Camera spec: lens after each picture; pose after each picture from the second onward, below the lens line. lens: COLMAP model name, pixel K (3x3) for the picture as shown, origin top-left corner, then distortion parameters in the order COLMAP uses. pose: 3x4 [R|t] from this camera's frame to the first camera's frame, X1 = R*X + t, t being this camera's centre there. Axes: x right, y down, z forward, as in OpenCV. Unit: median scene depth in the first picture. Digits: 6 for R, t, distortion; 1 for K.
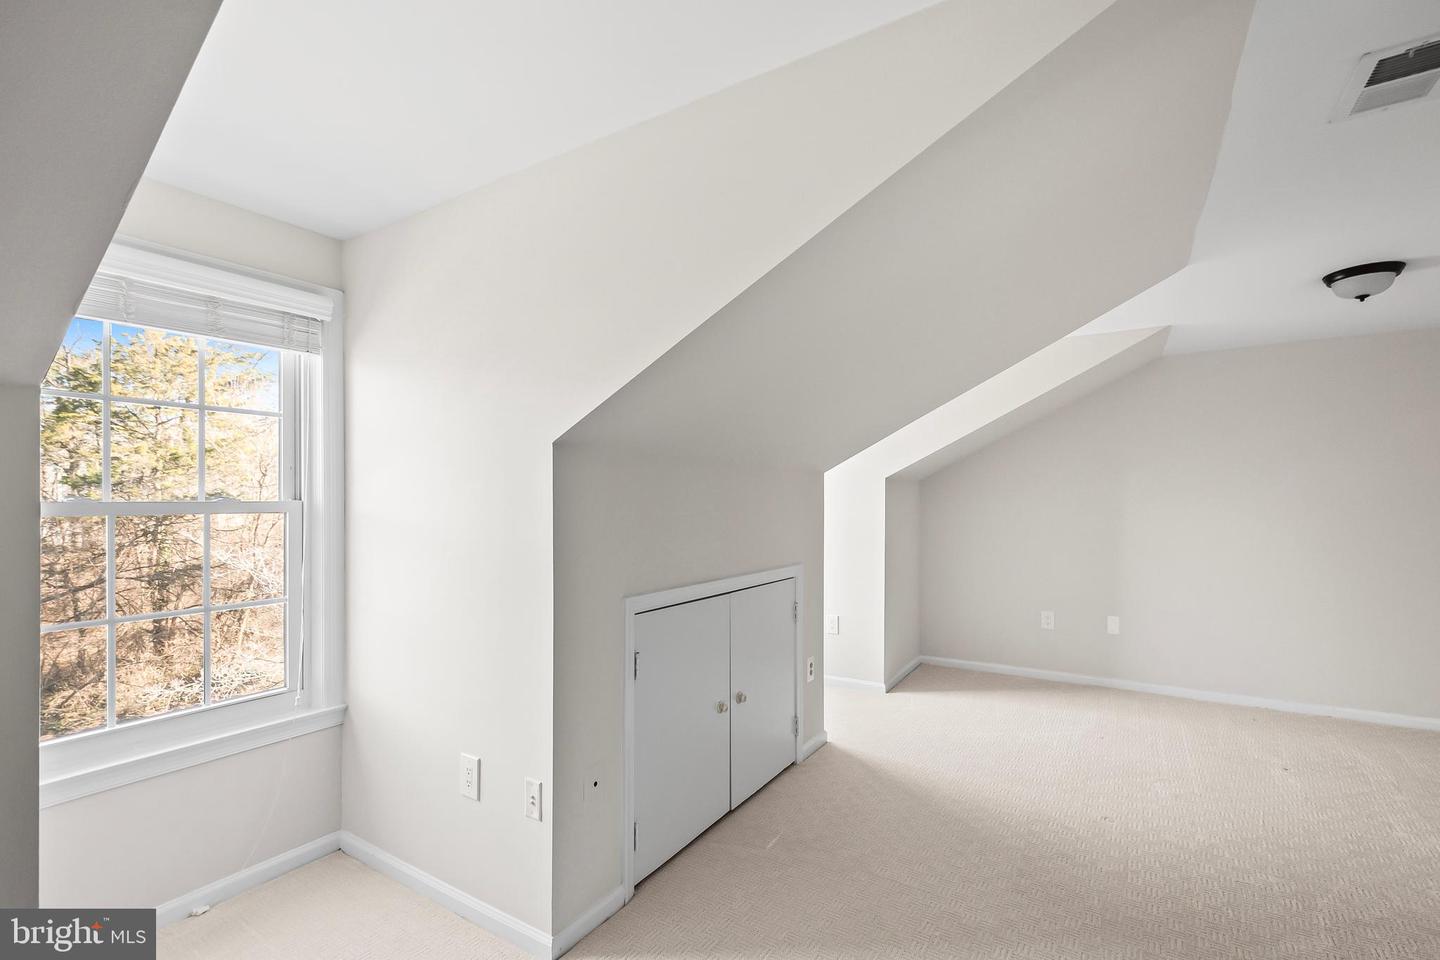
lens RADIAL K [[637.8, 0, 723.0], [0, 637.8, 503.5], [0, 0, 1]] dist [0.002571, -0.000044]
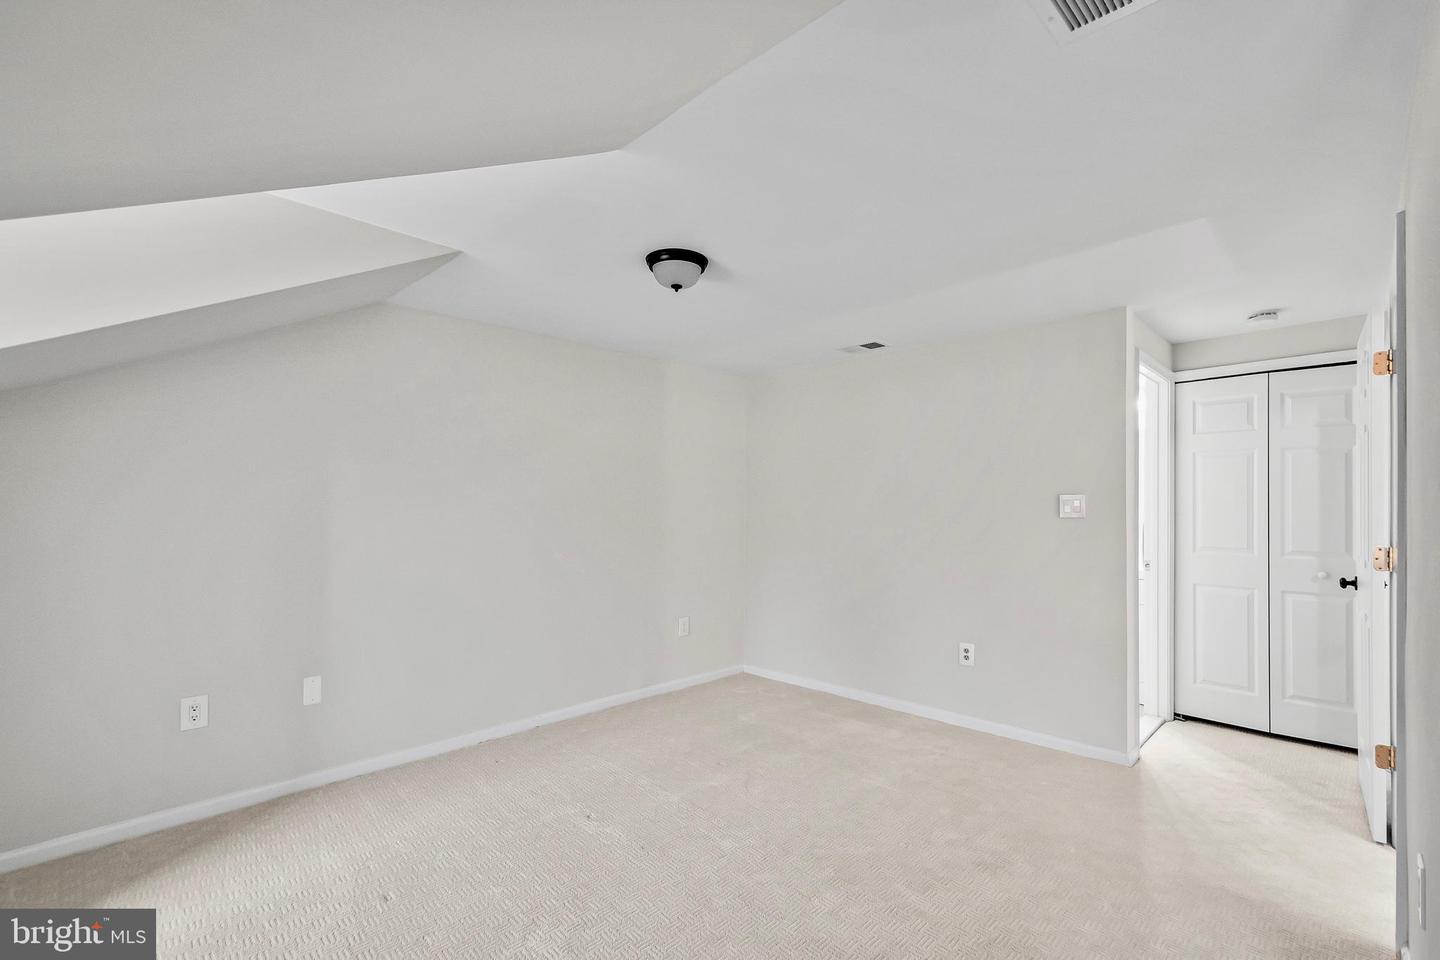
lens RADIAL K [[637.8, 0, 723.0], [0, 637.8, 503.5], [0, 0, 1]] dist [0.002571, -0.000044]
pose [[0.209905, -0.001809, 0.977720, 0.062828], [0.001376, 0.999998, 0.001555, -0.003317], [-0.977721, 0.001019, 0.209907, 0.489590]]
